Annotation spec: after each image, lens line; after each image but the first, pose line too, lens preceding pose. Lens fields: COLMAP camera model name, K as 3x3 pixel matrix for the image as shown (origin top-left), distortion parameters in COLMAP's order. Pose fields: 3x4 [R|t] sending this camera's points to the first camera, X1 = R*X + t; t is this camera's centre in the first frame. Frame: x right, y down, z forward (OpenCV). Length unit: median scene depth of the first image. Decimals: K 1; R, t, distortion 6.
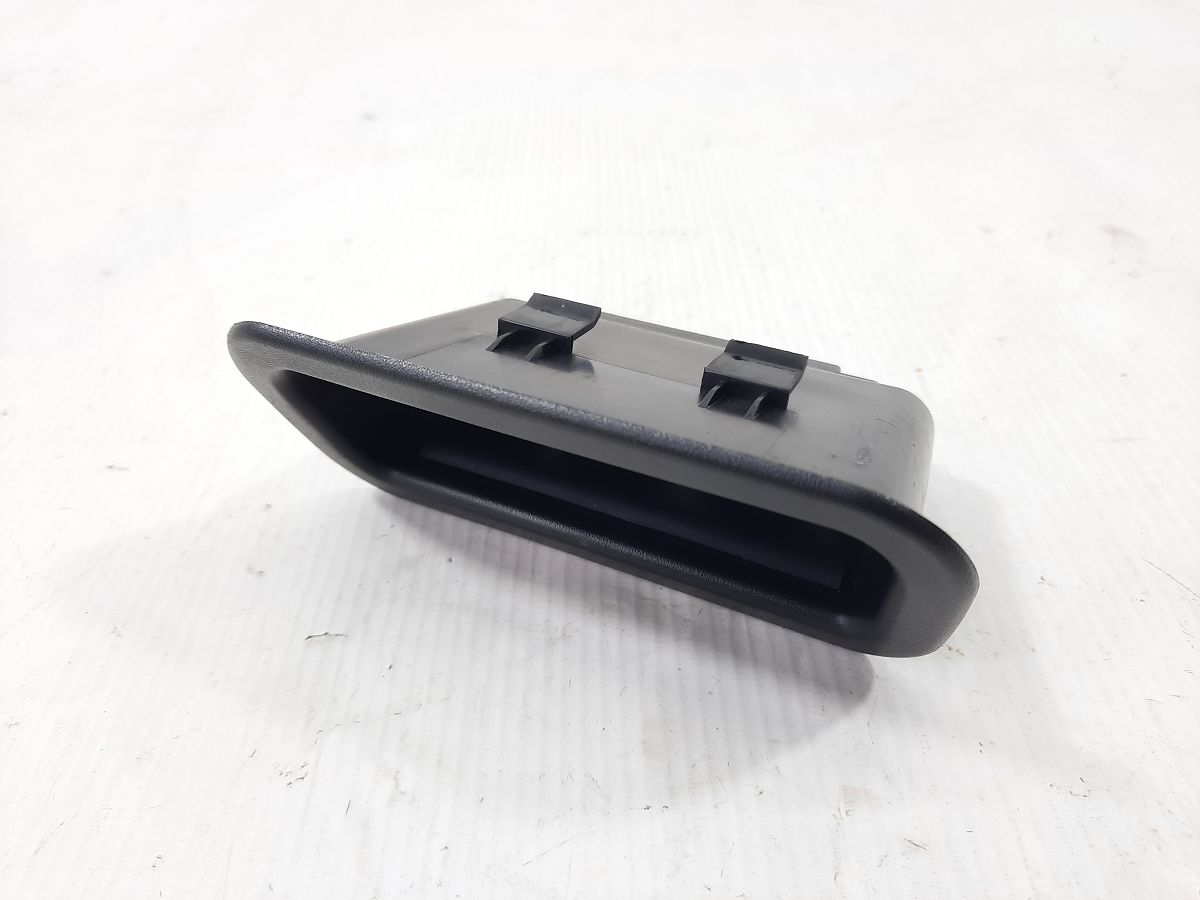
lens RADIAL K [[919.3, 0, 598.3], [0, 919.3, 446.9], [0, 0, 1]] dist [0.010163, -0.026557]
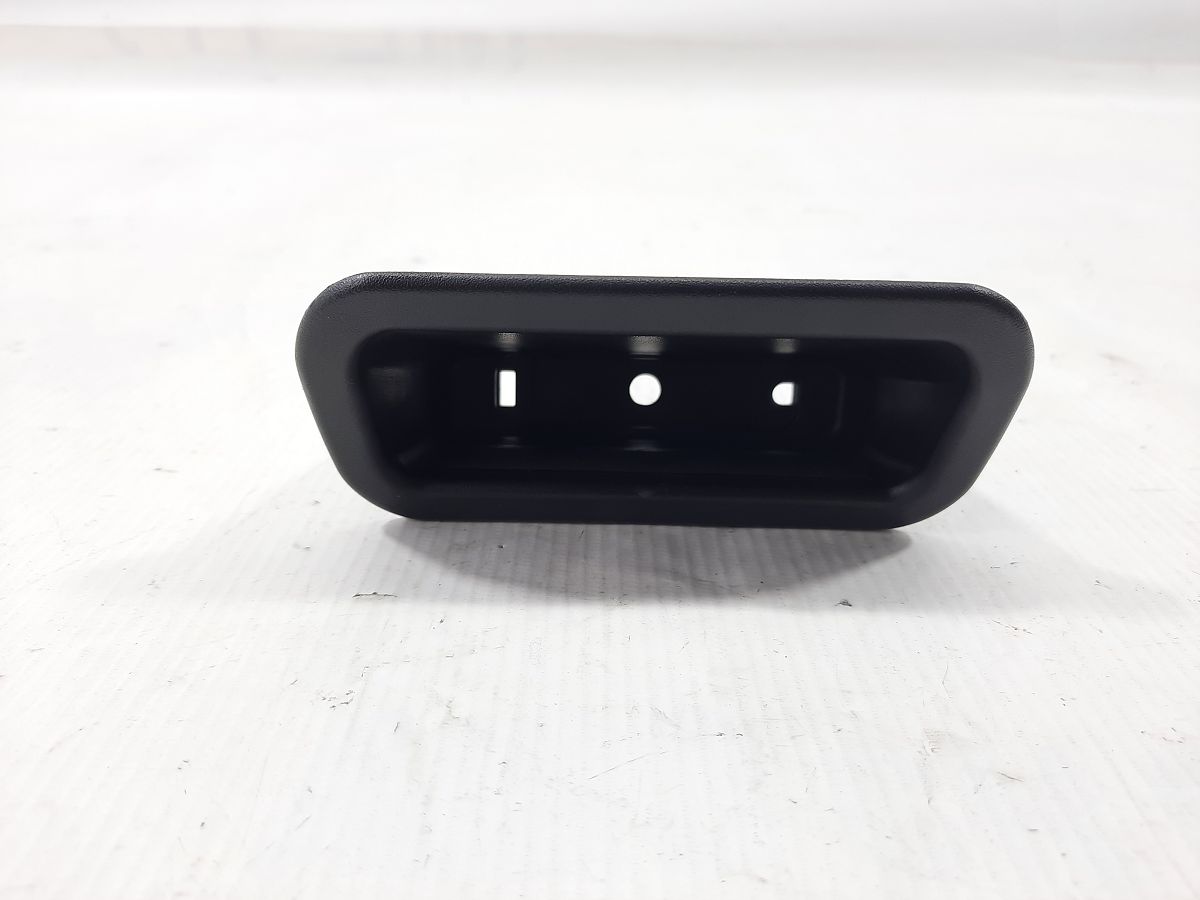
lens RADIAL K [[919.3, 0, 600.3], [0, 919.3, 455.5], [0, 0, 1]] dist [0.010163, -0.026557]
pose [[0.998364, 0.053426, 0.020362, -0.093559], [-0.045482, 0.957924, -0.283397, 0.355365], [-0.034646, 0.282007, 0.958787, 0.025489]]
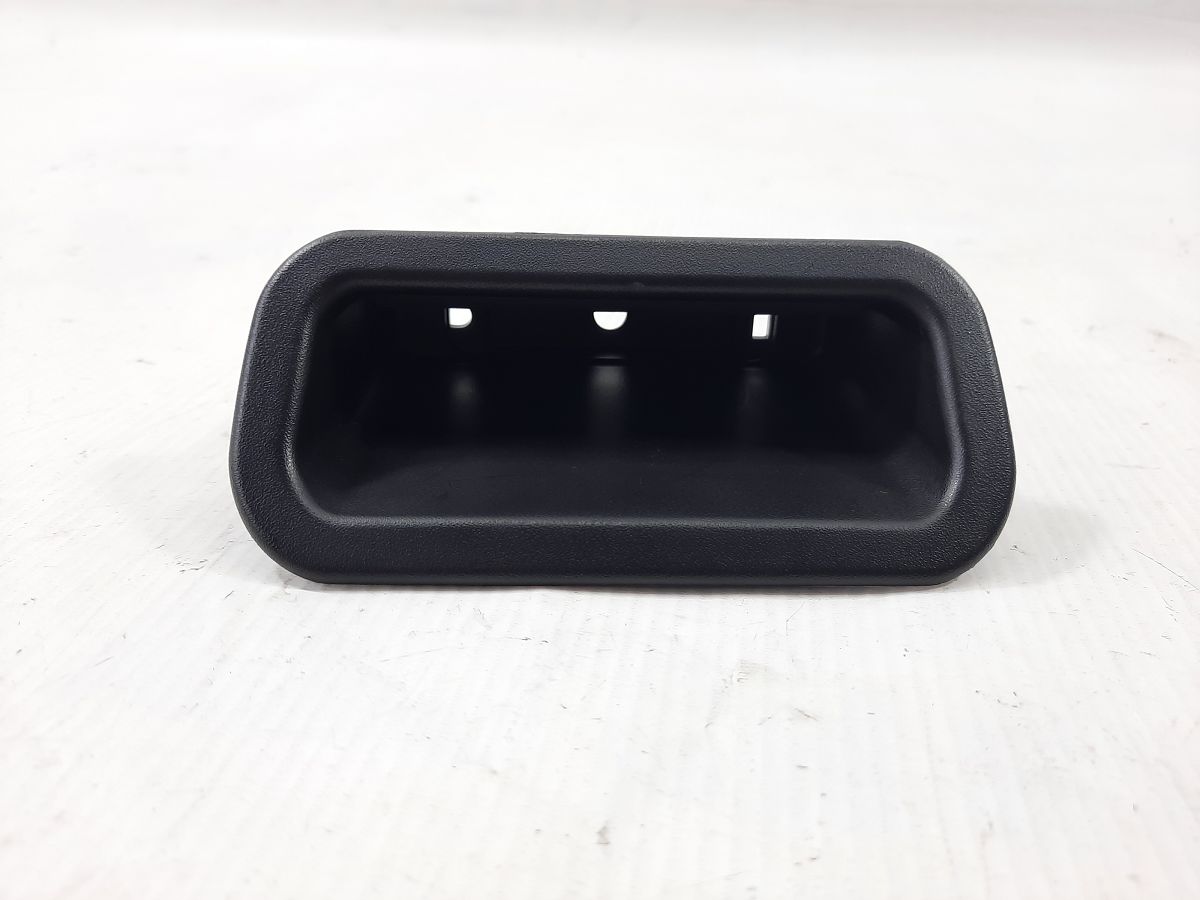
lens RADIAL K [[919.3, 0, 604.9], [0, 919.3, 452.5], [0, 0, 1]] dist [0.010163, -0.026557]
pose [[0.981486, 0.142893, -0.127541, 0.203273], [-0.170867, 0.954105, -0.245943, 0.389492], [0.086544, 0.263182, 0.960857, 0.058400]]
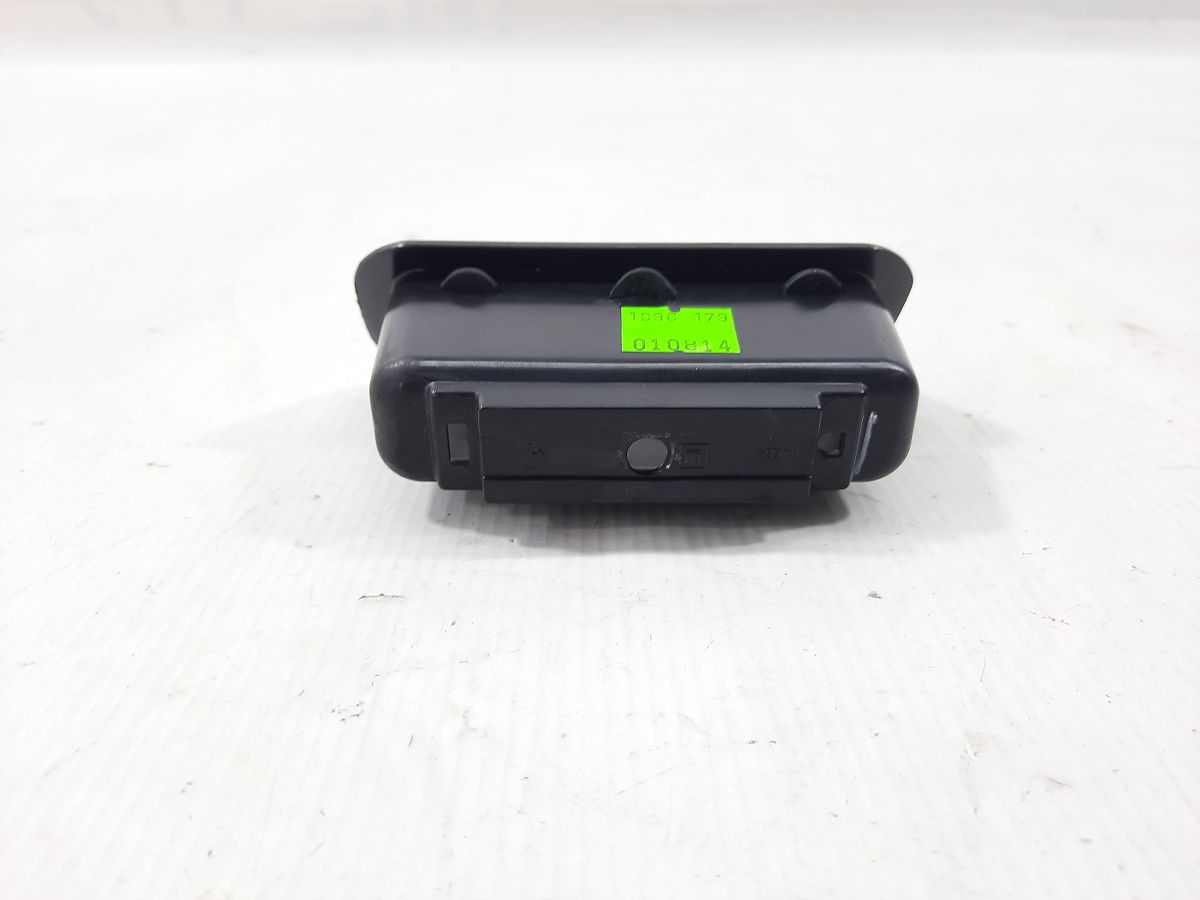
lens RADIAL K [[919.3, 0, 599.5], [0, 919.3, 454.0], [0, 0, 1]] dist [0.010163, -0.026557]
pose [[0.999013, 0.034960, 0.027406, -0.116919], [-0.026881, 0.966940, -0.253584, 0.319955], [-0.035365, 0.252597, 0.966925, 0.069115]]
